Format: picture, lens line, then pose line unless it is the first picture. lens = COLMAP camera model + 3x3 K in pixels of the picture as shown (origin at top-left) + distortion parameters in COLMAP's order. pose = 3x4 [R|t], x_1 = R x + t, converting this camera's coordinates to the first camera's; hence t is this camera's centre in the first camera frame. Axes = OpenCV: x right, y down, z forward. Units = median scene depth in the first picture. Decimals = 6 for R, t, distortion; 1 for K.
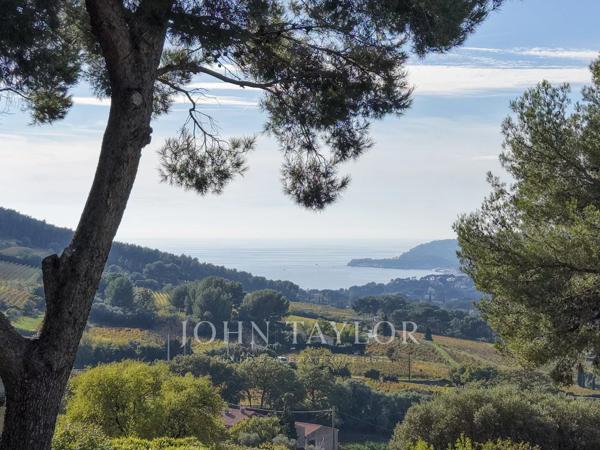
lens RADIAL K [[1211.2, 0, 300.0], [0, 1211.2, 225.0], [0, 0, 1]] dist [0.156871, -0.105111]
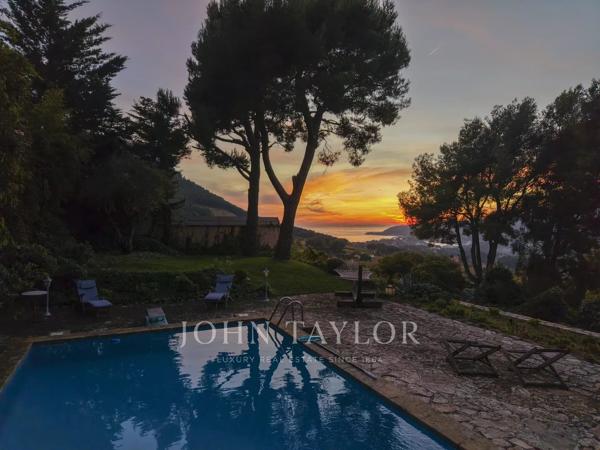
lens RADIAL K [[404.9, 0, 300.0], [0, 404.9, 225.0], [0, 0, 1]] dist [0.075257, -0.107864]
pose [[0.992853, 0.000340, -0.119342, -0.012330], [0.001387, 0.999896, 0.014389, 0.149716], [0.119335, -0.014452, 0.992749, -0.334633]]
